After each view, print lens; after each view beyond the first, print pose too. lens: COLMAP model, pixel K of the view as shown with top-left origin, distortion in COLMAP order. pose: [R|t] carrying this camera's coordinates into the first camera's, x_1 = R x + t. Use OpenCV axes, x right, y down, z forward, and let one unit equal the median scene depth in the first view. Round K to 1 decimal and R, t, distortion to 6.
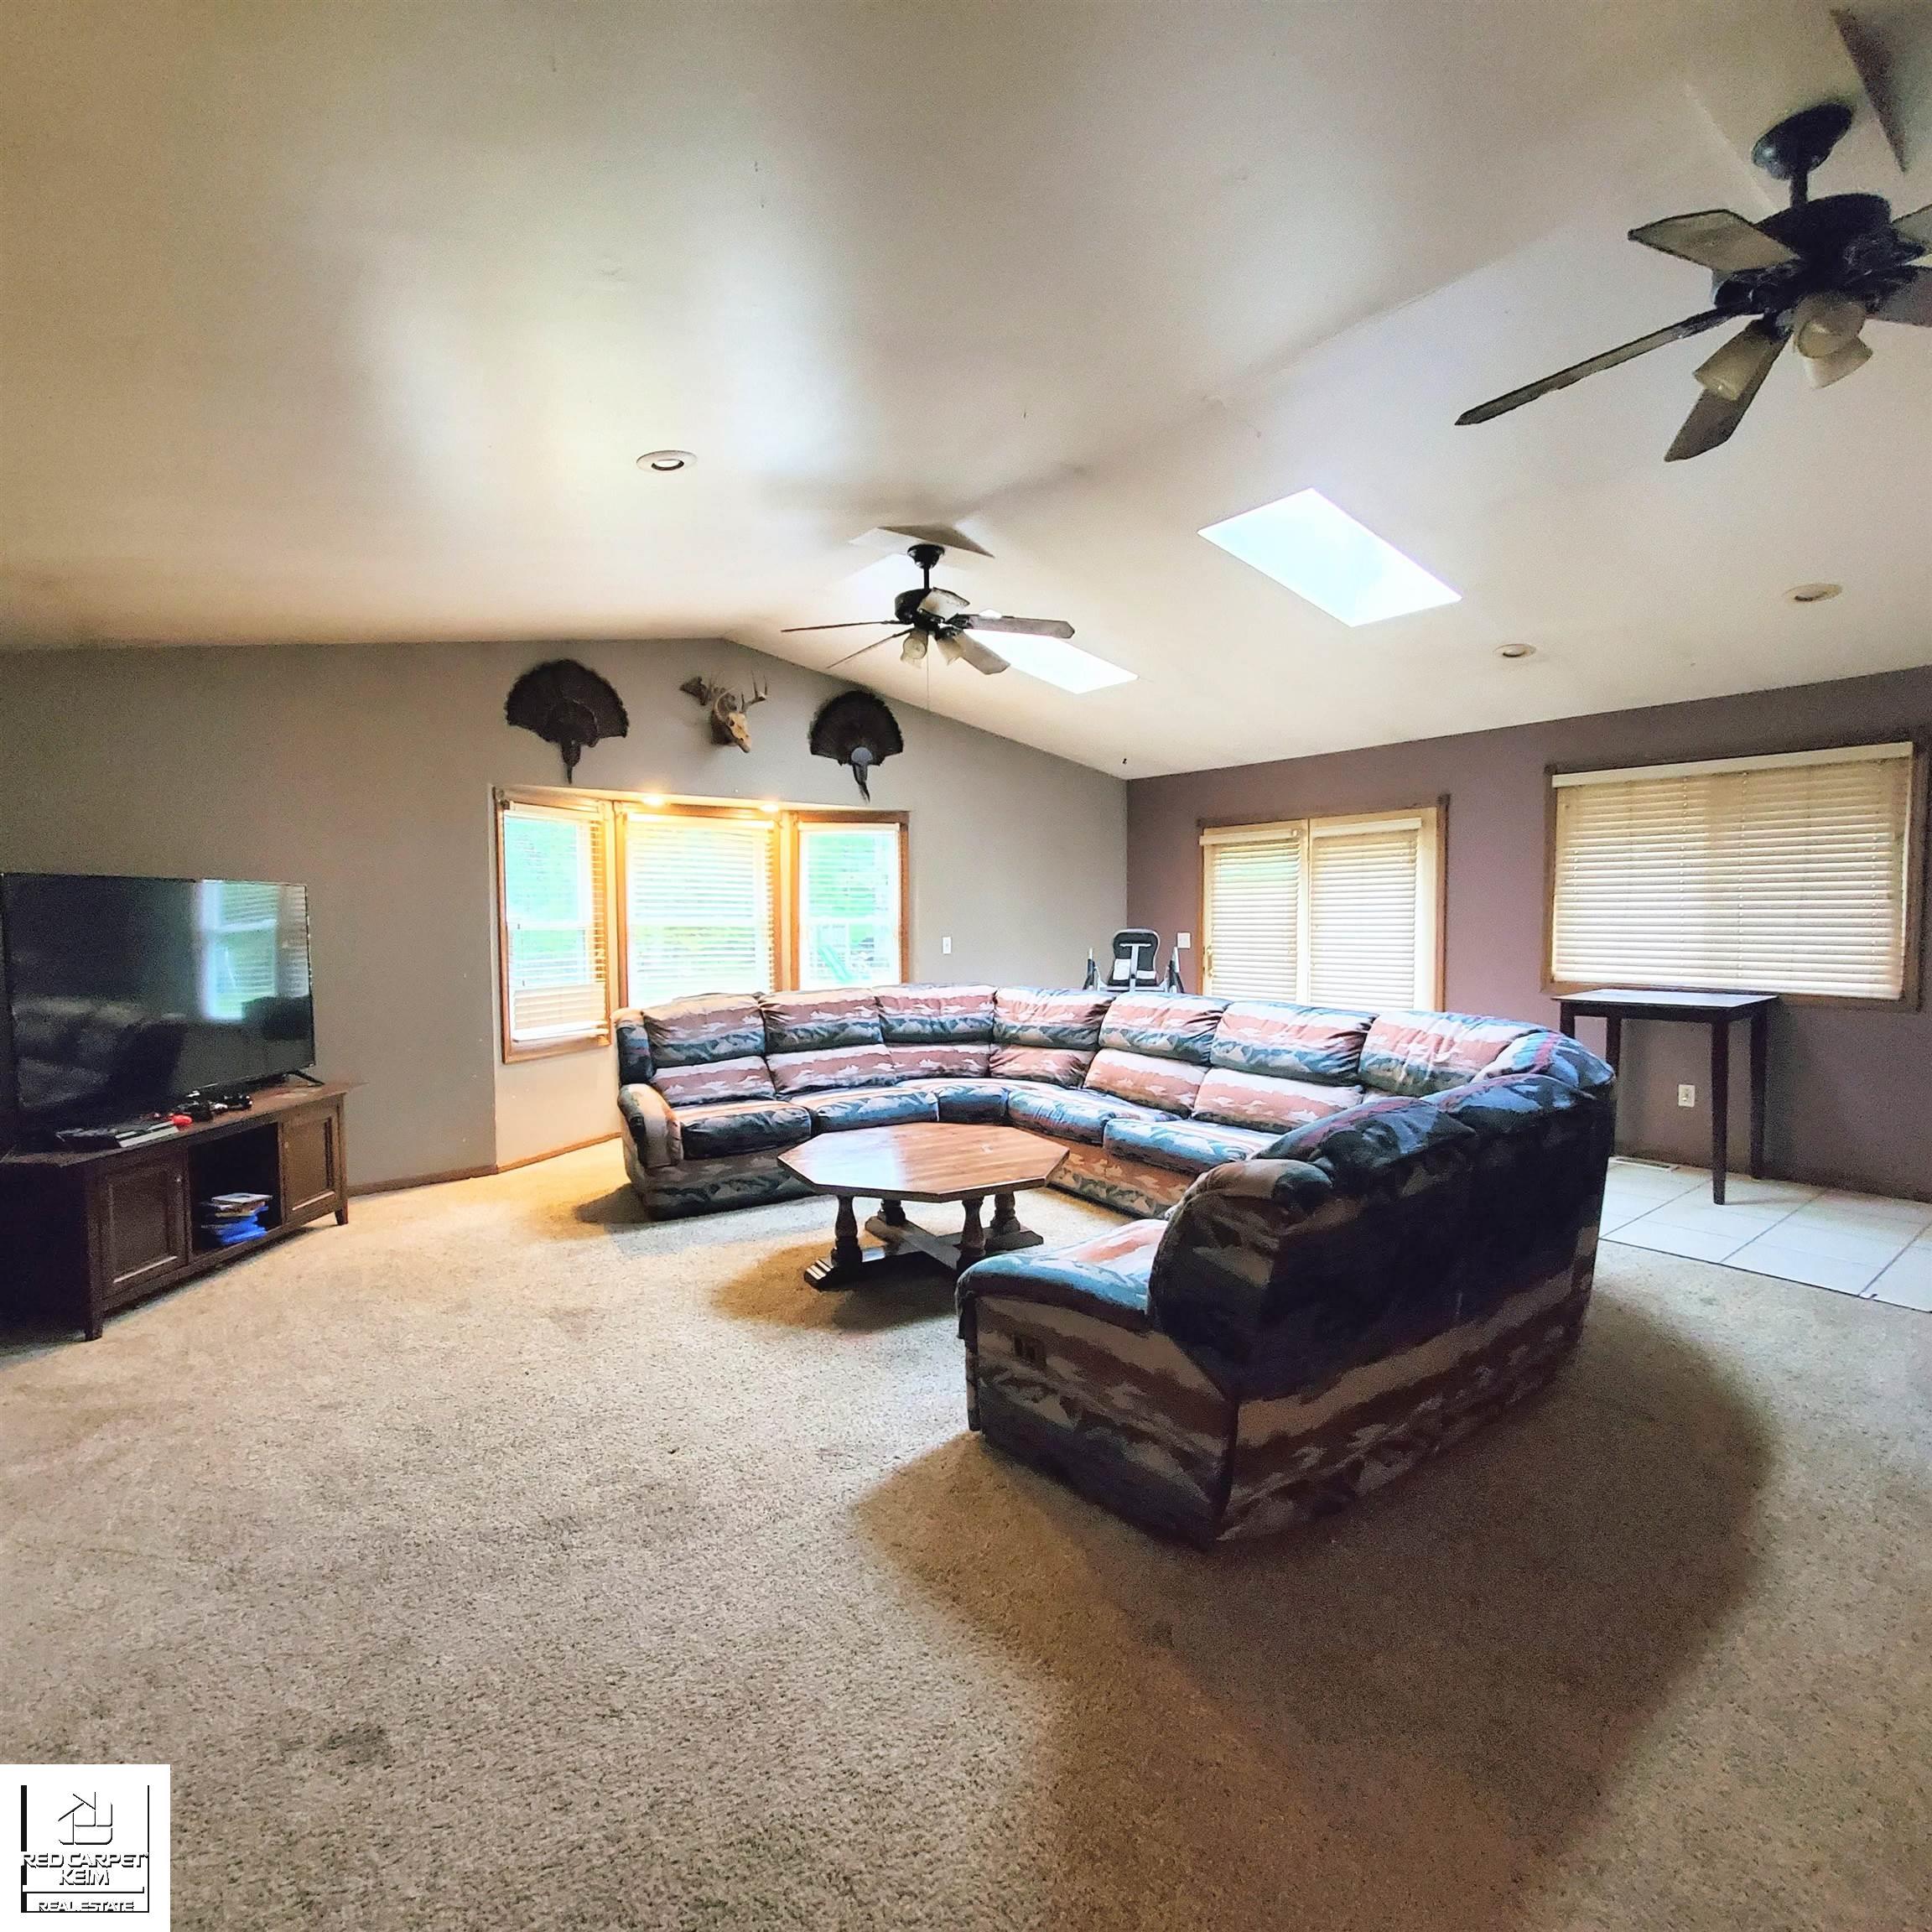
lens RADIAL K [[1040.1, 0, 966.0], [0, 1040.1, 966.0], [0, 0, 1]] dist [0.051367, 0.000466]
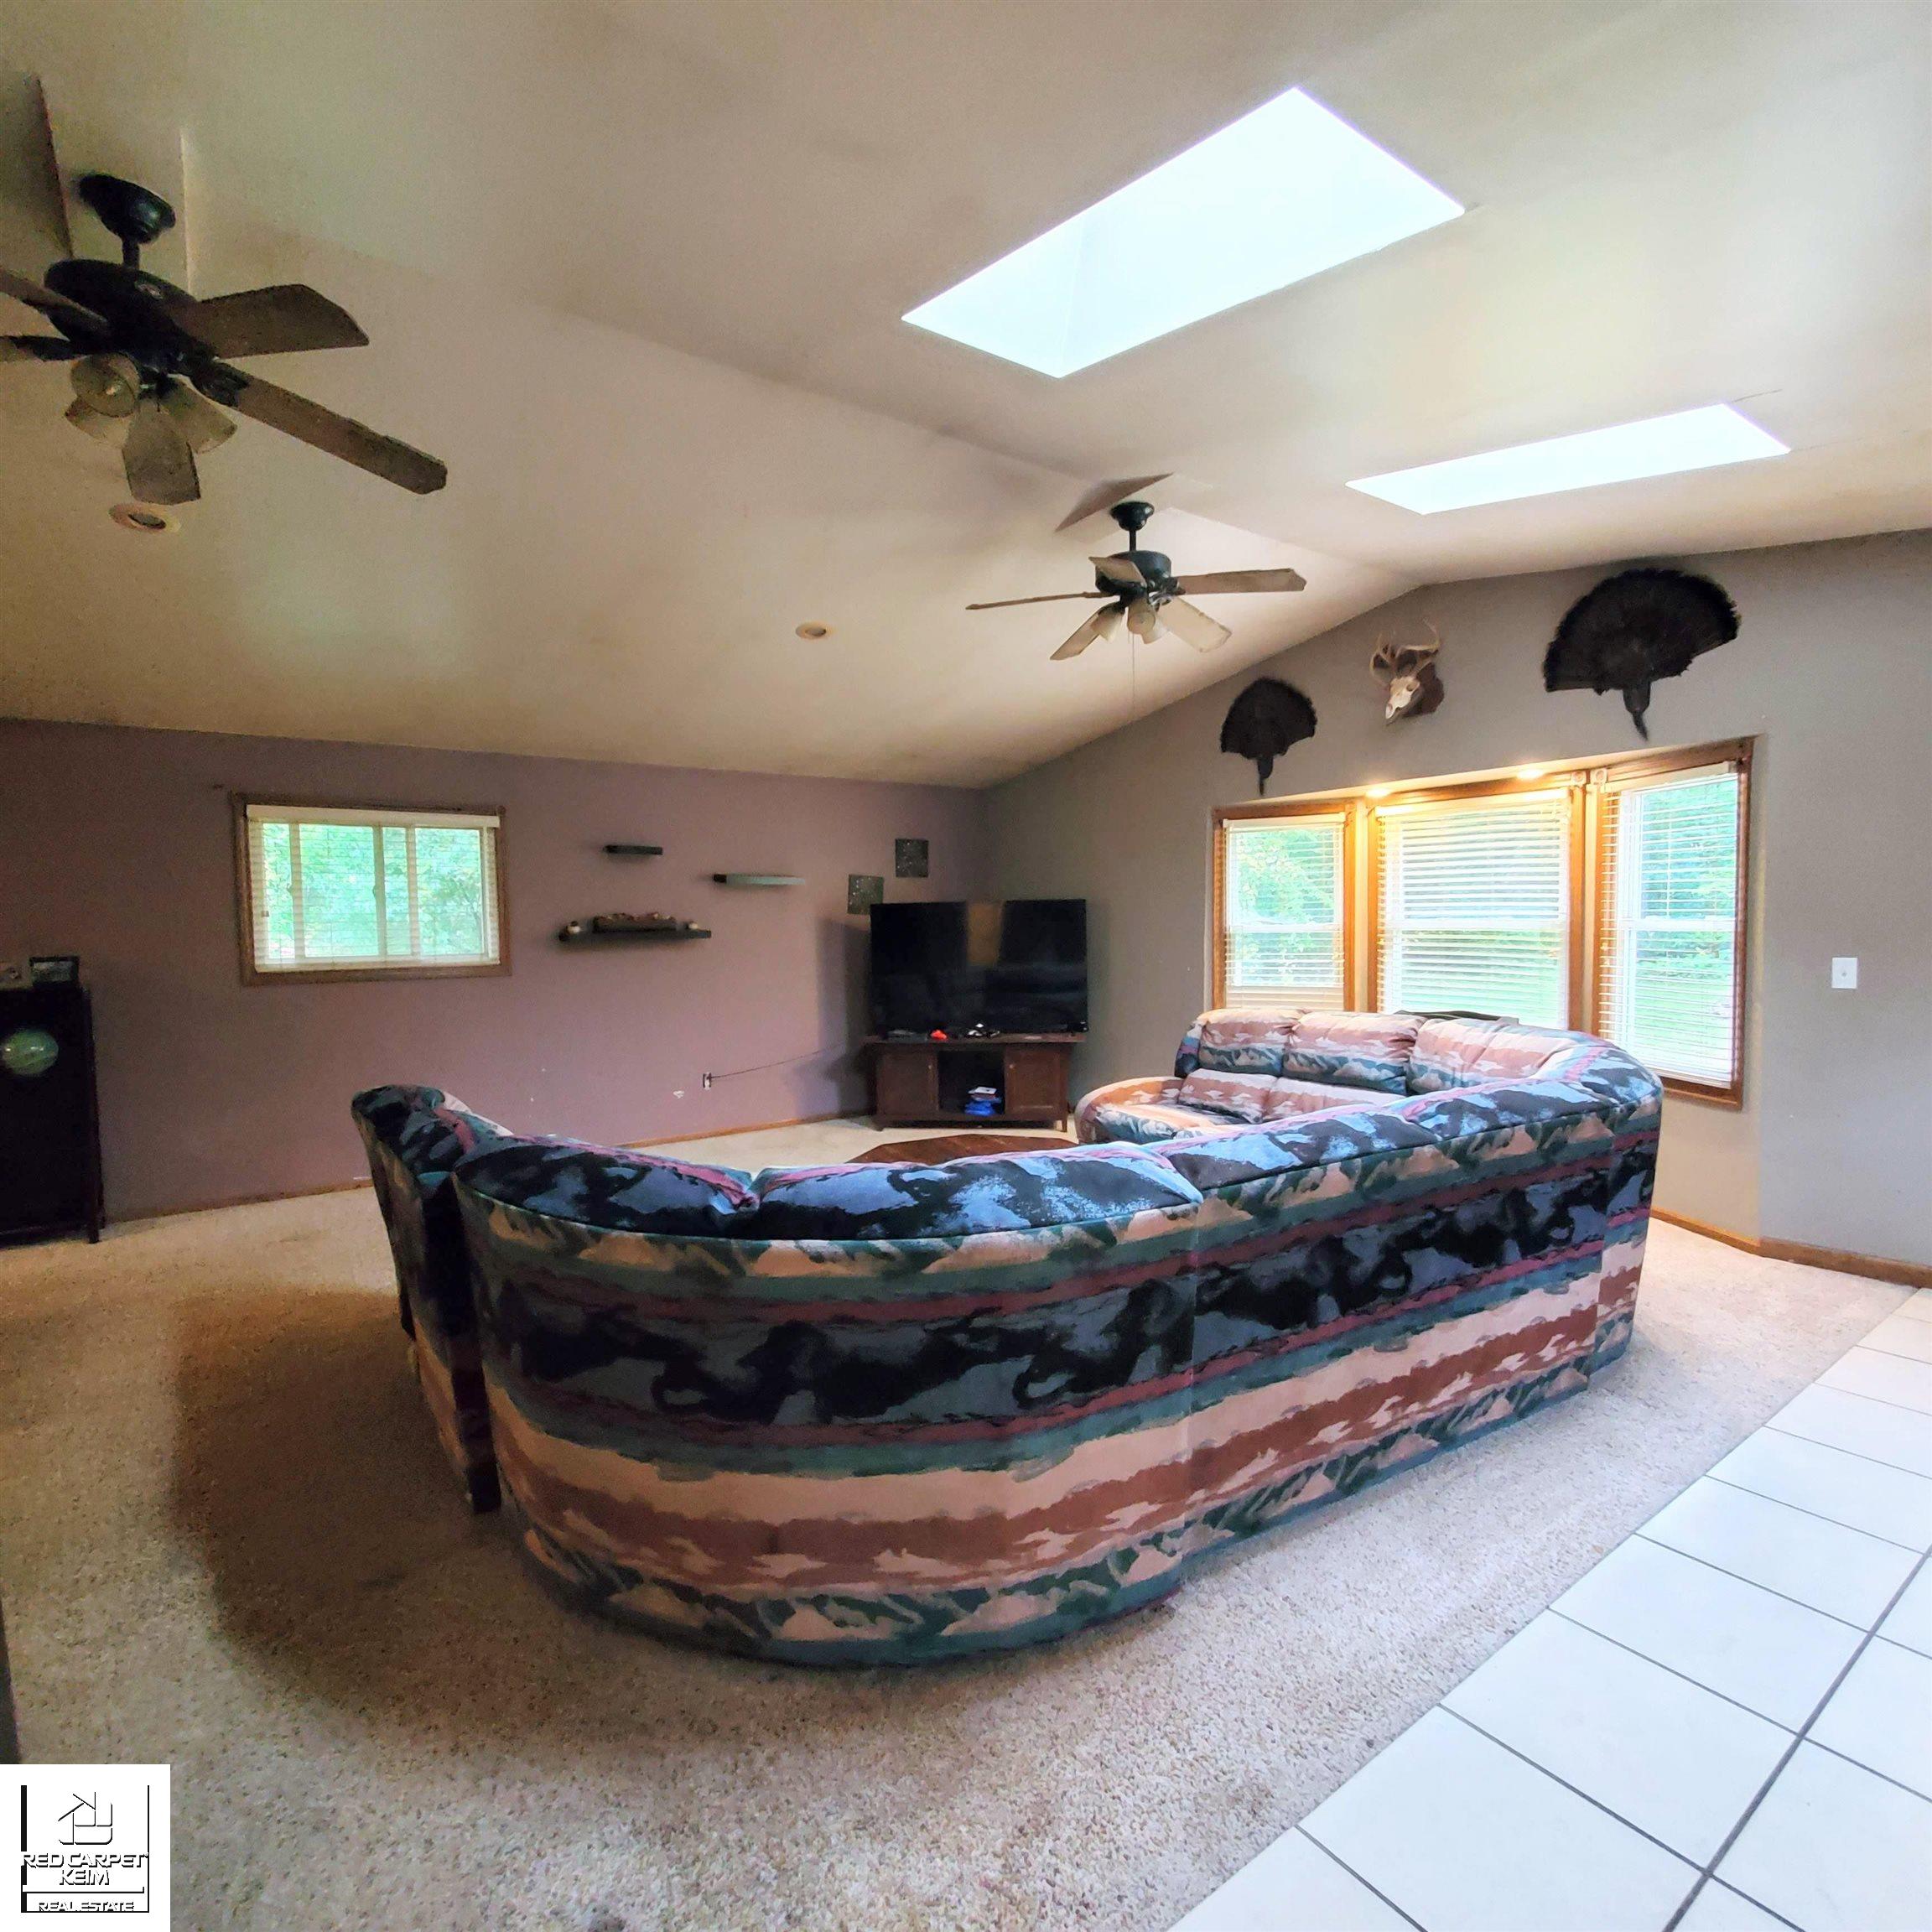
lens RADIAL K [[1040.1, 0, 966.0], [0, 1040.1, 966.0], [0, 0, 1]] dist [0.051367, 0.000466]
pose [[-0.016378, 0.053684, -0.998424, 0.666312], [-0.034680, 0.997926, 0.054226, -0.046672], [0.999264, 0.035513, -0.014482, 0.696140]]
